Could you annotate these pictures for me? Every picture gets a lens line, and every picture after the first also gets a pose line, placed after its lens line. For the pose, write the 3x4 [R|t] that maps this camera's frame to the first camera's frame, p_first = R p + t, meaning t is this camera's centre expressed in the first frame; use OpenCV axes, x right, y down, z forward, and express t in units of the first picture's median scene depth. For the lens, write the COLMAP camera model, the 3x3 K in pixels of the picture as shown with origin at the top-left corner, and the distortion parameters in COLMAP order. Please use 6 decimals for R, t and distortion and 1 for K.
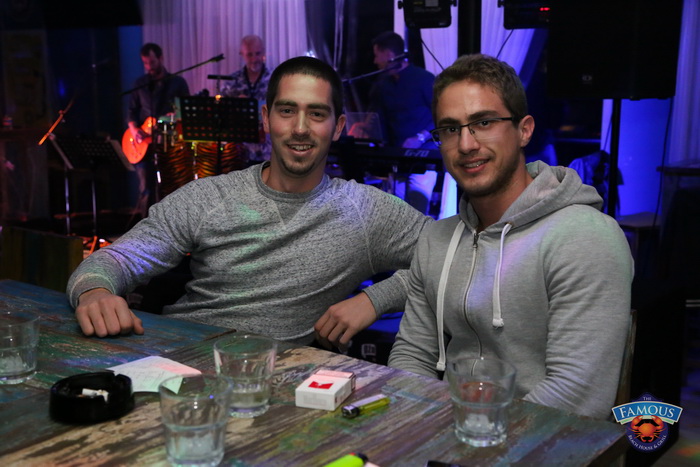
lens RADIAL K [[898.8, 0, 349.8], [0, 898.8, 234.0], [0, 0, 1]] dist [-0.008380, 0.000000]
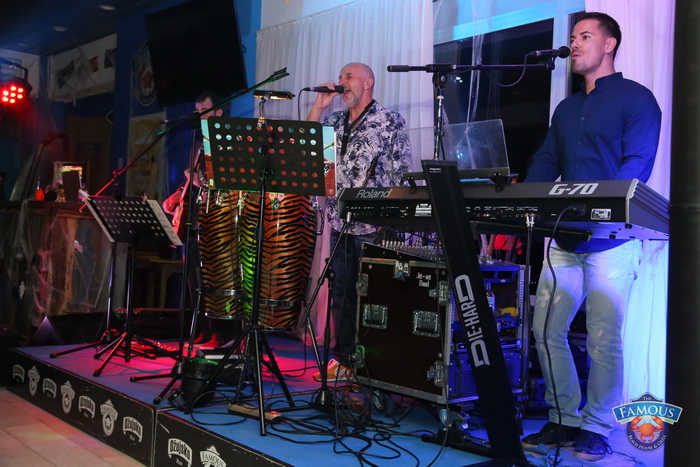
lens RADIAL K [[793.6, 0, 351.2], [0, 793.6, 232.3], [0, 0, 1]] dist [0.017101, 0.000000]
pose [[0.976139, 0.041208, -0.213199, 0.040844], [-0.076281, 0.984327, -0.159001, 0.014059], [0.203306, 0.171470, 0.963984, 0.461433]]
